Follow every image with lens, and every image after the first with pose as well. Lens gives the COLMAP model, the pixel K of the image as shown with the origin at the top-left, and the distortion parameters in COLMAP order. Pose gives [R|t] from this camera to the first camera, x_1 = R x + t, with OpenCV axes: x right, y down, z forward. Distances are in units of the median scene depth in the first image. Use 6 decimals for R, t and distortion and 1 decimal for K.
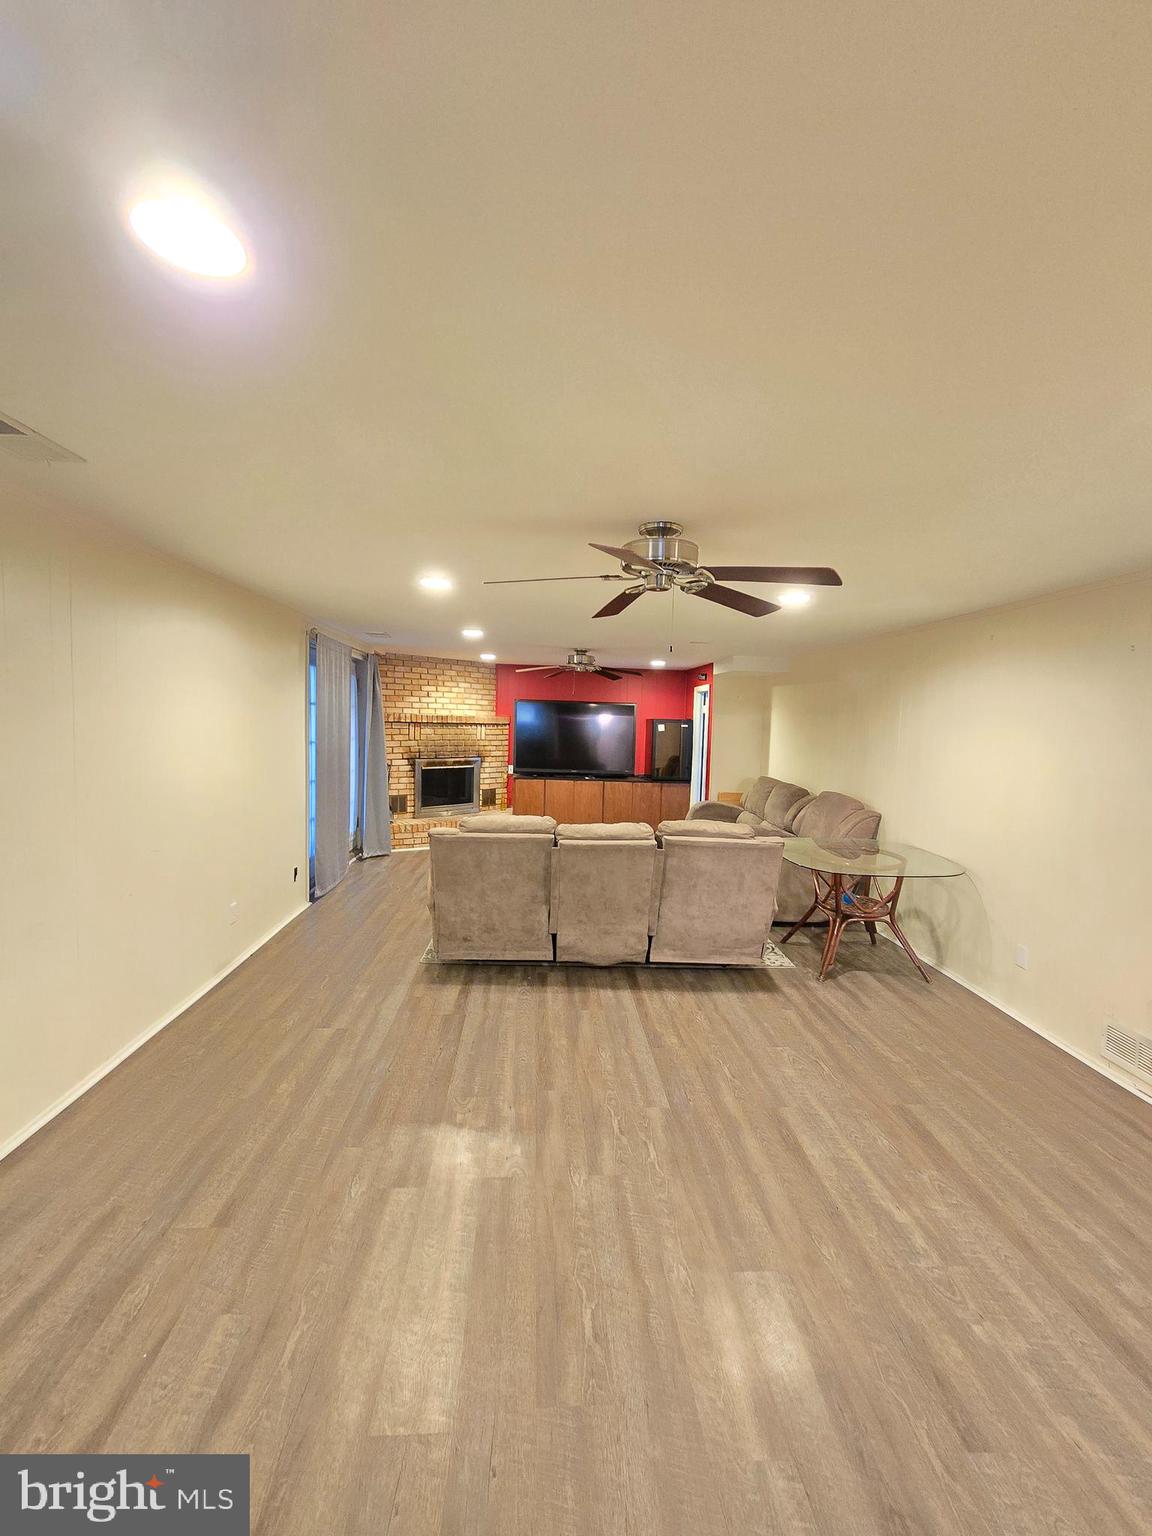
lens RADIAL K [[624.4, 0, 577.5], [0, 624.4, 767.3], [0, 0, 1]] dist [-0.006611, 0.001730]
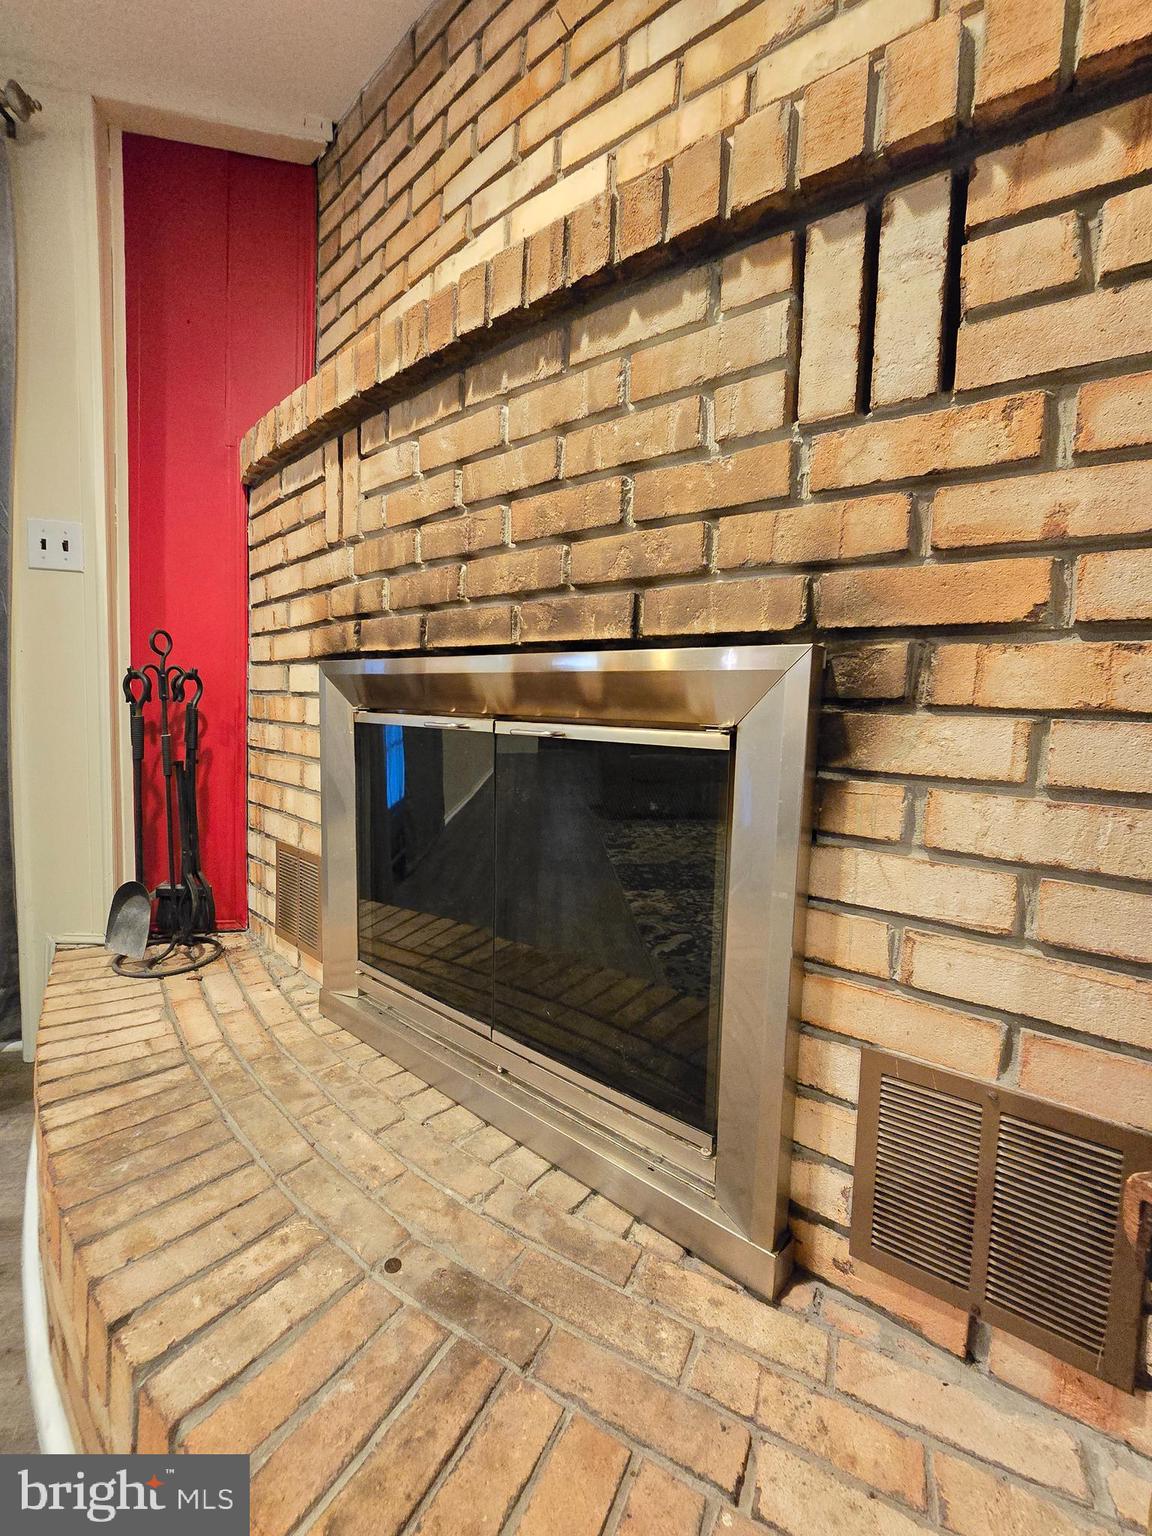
lens RADIAL K [[624.4, 0, 579.6], [0, 624.4, 765.2], [0, 0, 1]] dist [-0.006611, 0.001730]
pose [[0.115943, 0.058714, -0.991519, -0.083695], [-0.116443, 0.992171, 0.045137, -0.000194], [0.986407, 0.110223, 0.121872, 1.002015]]
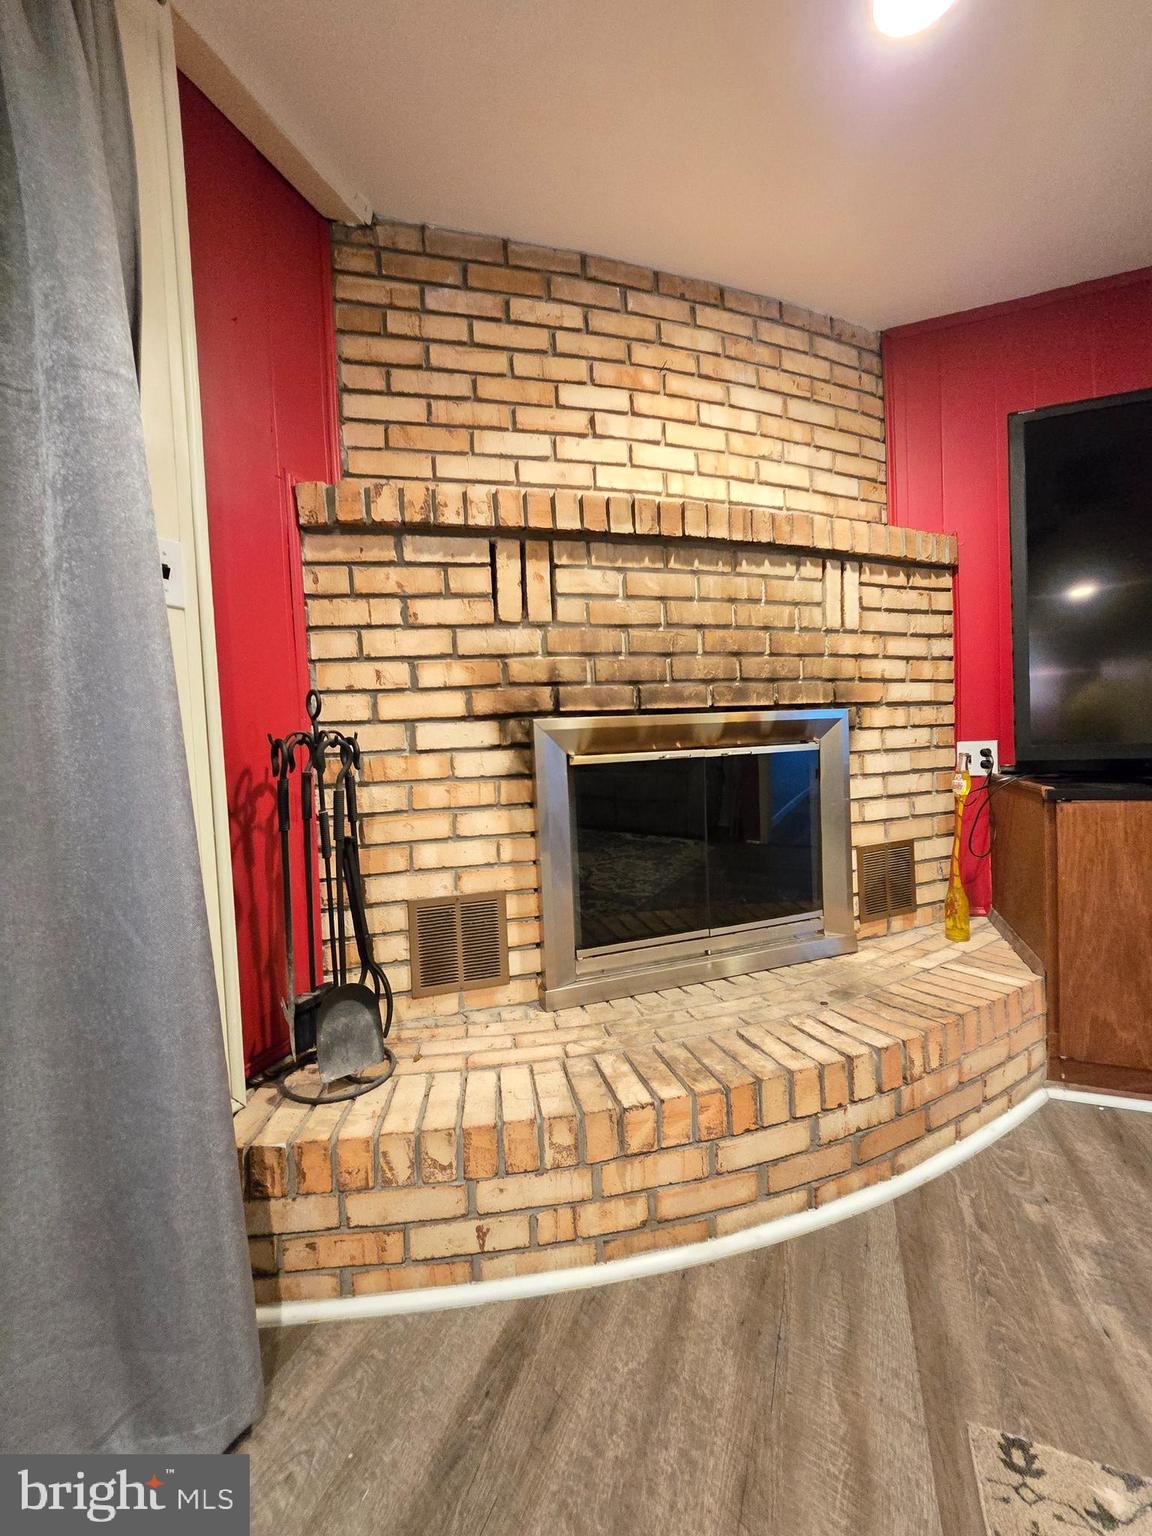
lens RADIAL K [[624.4, 0, 573.1], [0, 624.4, 758.4], [0, 0, 1]] dist [-0.006611, 0.001730]
pose [[0.900810, -0.053003, -0.430966, -0.154476], [0.036777, 0.998269, -0.045901, 0.009684], [0.432653, 0.025499, 0.901200, 0.787665]]
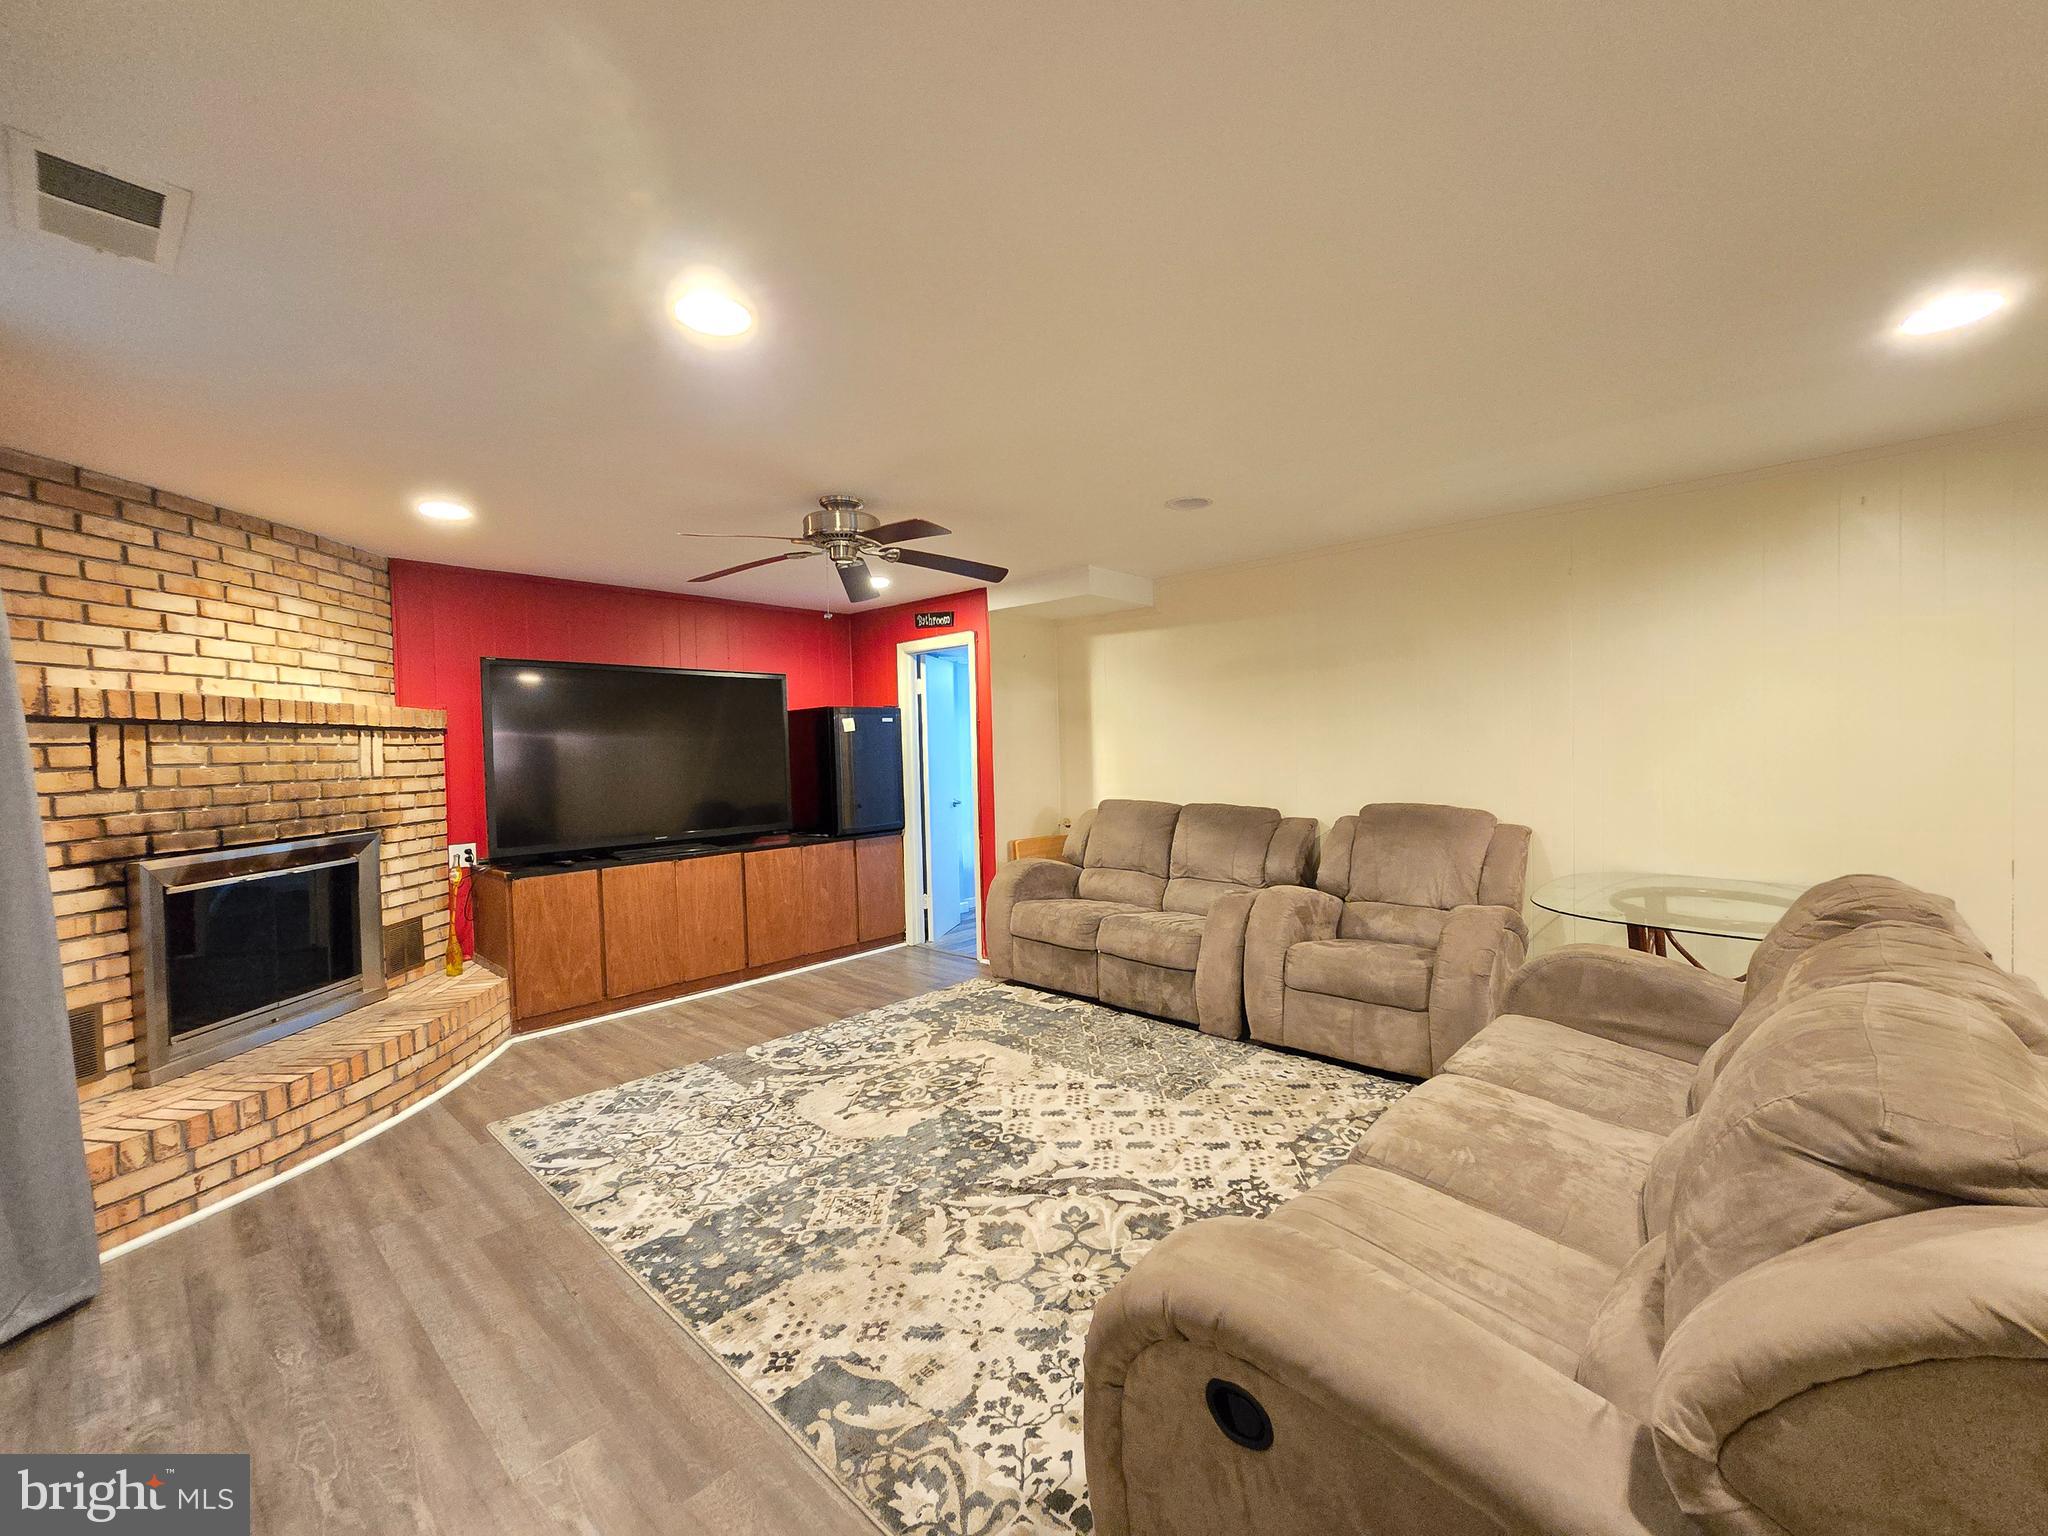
lens RADIAL K [[832.5, 0, 1029.7], [0, 832.5, 767.9], [0, 0, 1]] dist [-0.006611, 0.001730]
pose [[0.715587, -0.064318, 0.695557, -0.219861], [0.098687, 0.995073, -0.009515, -0.011061], [-0.691518, 0.075452, 0.718408, 0.465002]]
